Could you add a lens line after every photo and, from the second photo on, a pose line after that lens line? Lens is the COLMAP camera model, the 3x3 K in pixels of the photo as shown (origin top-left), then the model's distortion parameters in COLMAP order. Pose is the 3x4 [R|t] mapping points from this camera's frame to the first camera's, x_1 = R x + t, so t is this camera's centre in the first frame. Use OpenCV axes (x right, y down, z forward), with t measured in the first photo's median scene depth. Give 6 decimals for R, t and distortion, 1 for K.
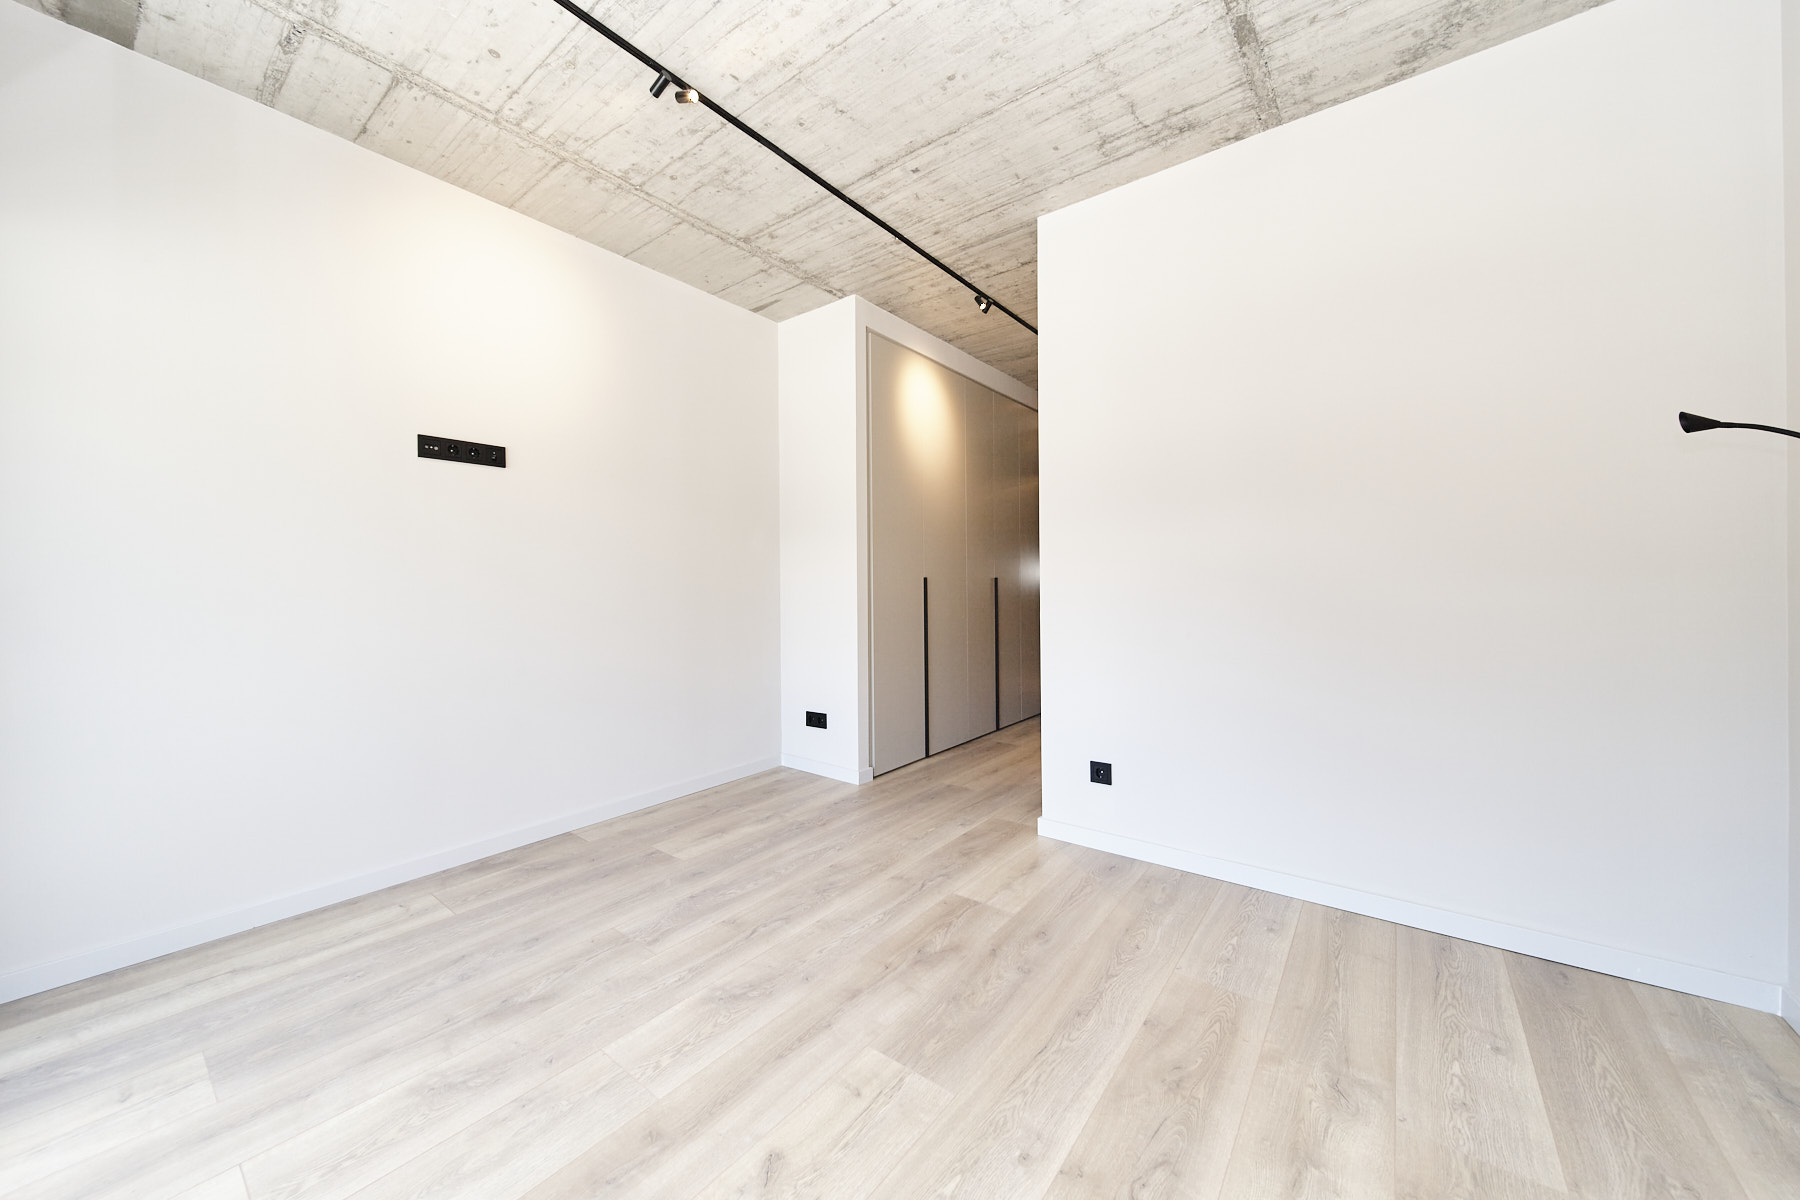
lens RADIAL K [[650.2, 0, 895.9], [0, 650.2, 580.5], [0, 0, 1]] dist [0.000563, -0.000107]
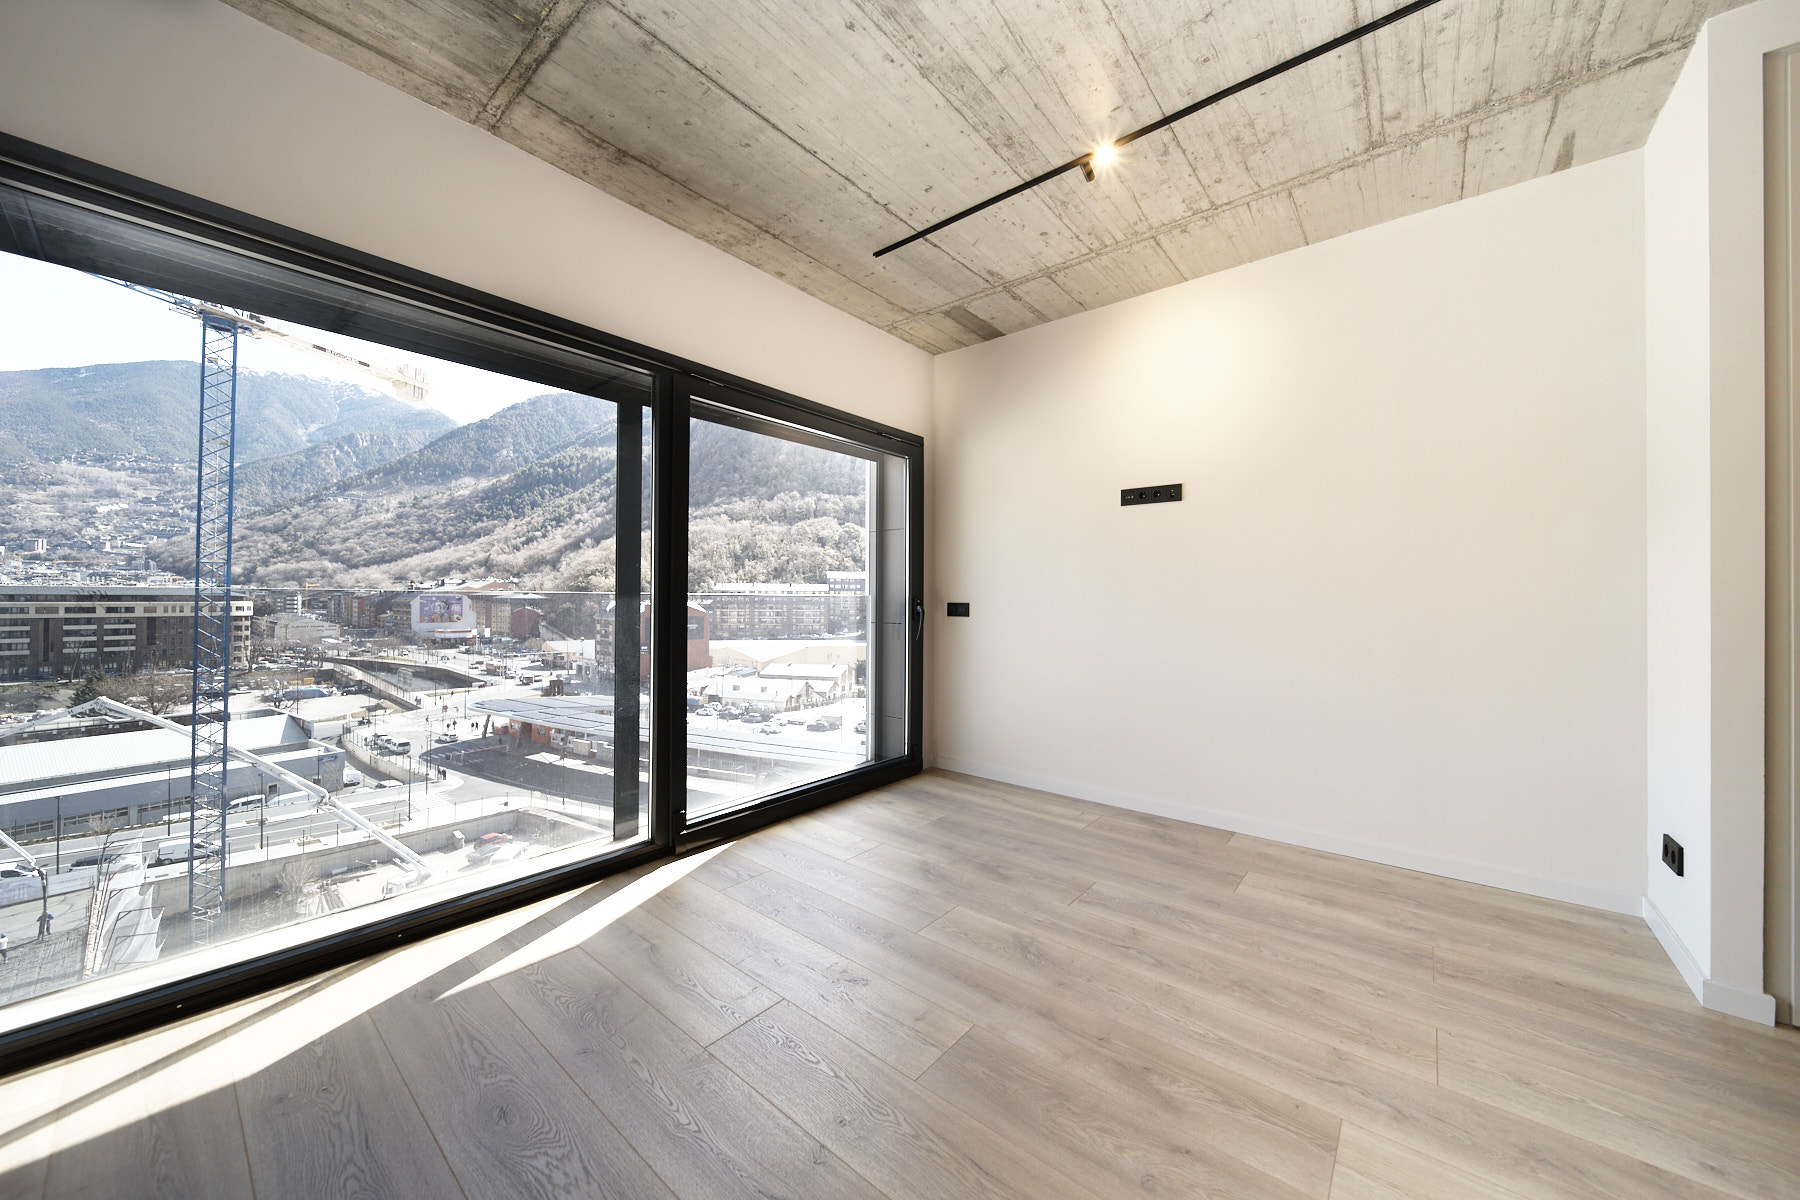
lens RADIAL K [[628.0, 0, 895.7], [0, 628.0, 593.6], [0, 0, 1]] dist [0.000916, -0.001644]
pose [[-0.043140, -0.001756, -0.999068, 0.641083], [0.000233, 0.999998, -0.001768, -0.000536], [0.999069, -0.000309, -0.043139, 0.581476]]
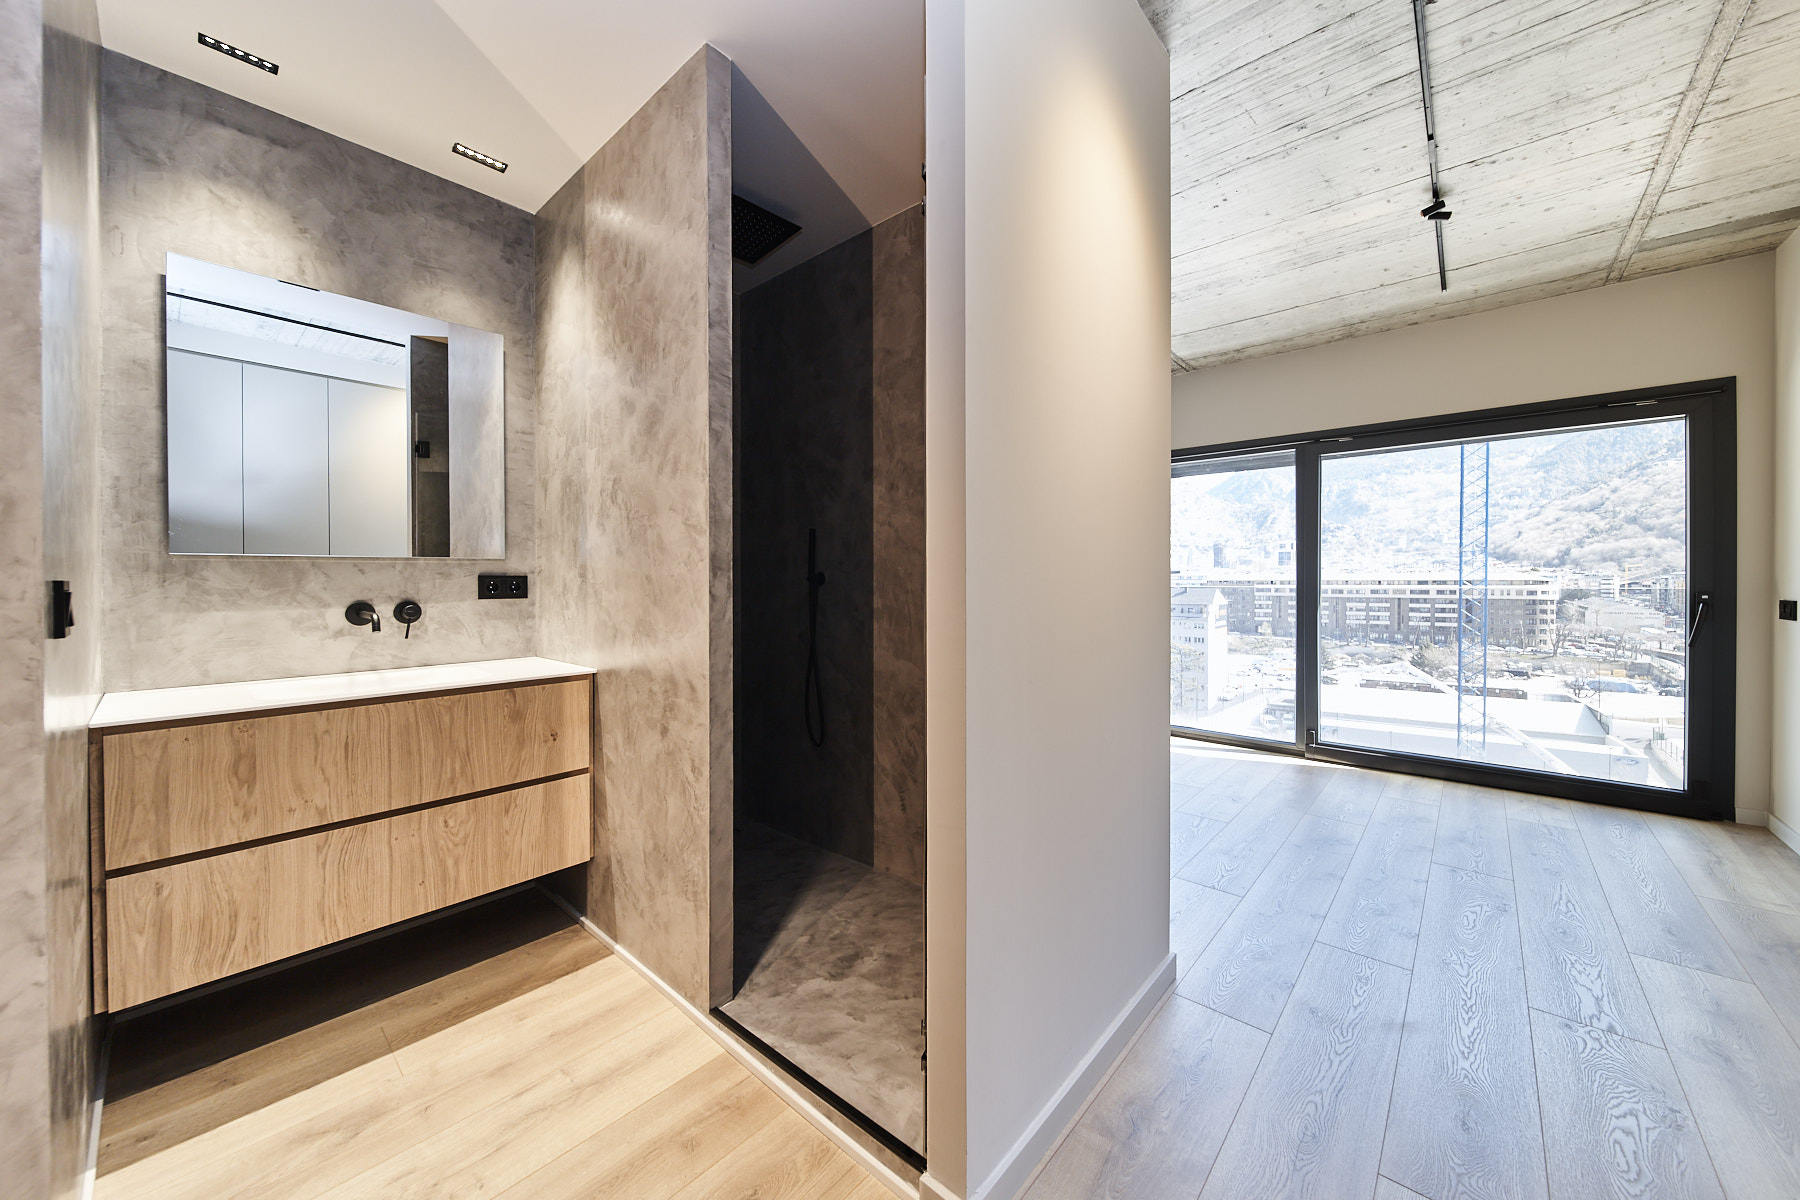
lens RADIAL K [[654.1, 0, 897.4], [0, 654.1, 590.6], [0, 0, 1]] dist [0.000393, -0.000203]
pose [[-0.996835, 0.009803, 0.078893, 0.524621], [0.010572, 0.999900, 0.009340, -0.024995], [-0.078794, 0.010144, -0.996839, 2.000504]]
